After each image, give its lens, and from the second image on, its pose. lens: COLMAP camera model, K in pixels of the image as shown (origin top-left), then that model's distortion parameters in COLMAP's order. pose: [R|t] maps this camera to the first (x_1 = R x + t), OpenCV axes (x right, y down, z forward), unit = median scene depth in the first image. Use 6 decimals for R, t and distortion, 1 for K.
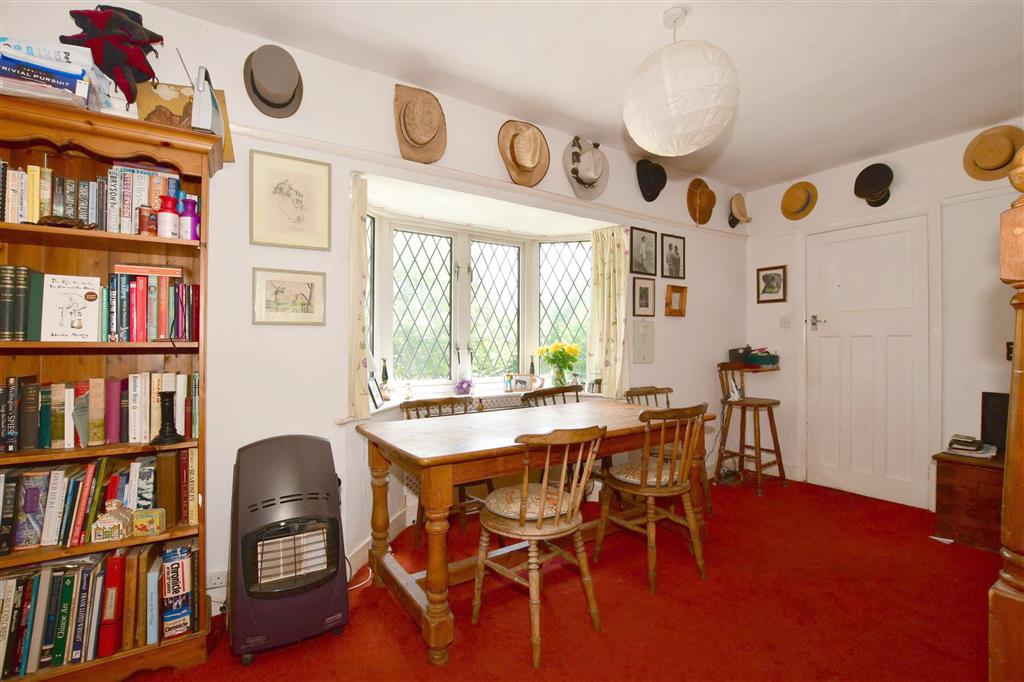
lens RADIAL K [[450.9, 0, 509.4], [0, 450.9, 340.9], [0, 0, 1]] dist [-0.031837, 0.004712]
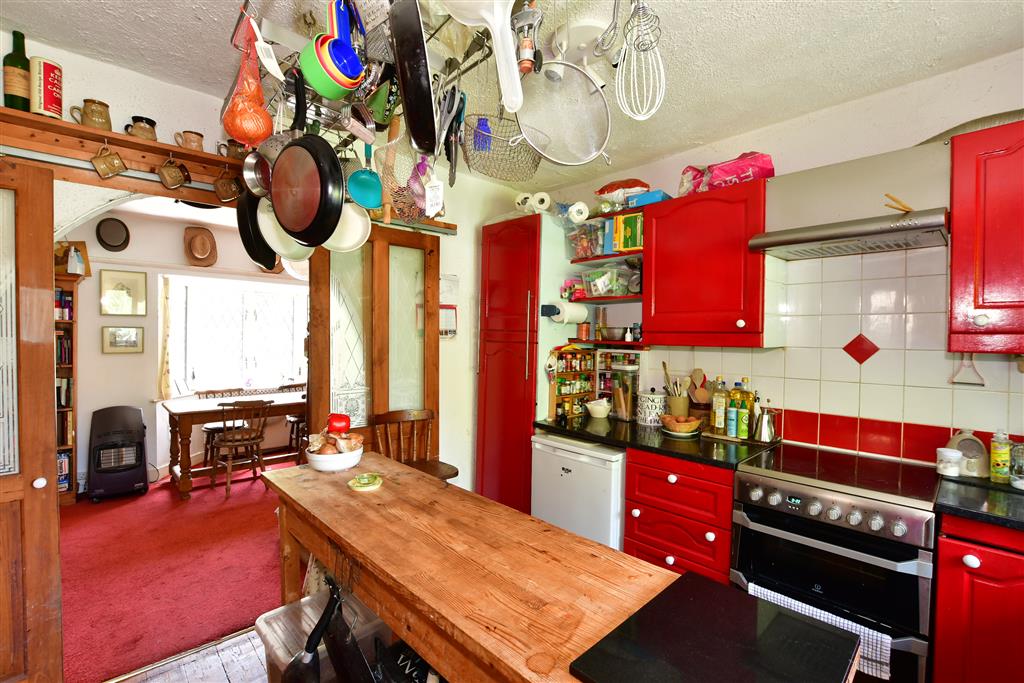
lens RADIAL K [[450.9, 0, 511.2], [0, 450.9, 340.1], [0, 0, 1]] dist [-0.031837, 0.004712]
pose [[0.984386, 0.016587, 0.175241, 1.114640], [-0.020959, 0.999513, 0.023126, -0.222156], [-0.174772, -0.026438, 0.984254, -1.598467]]
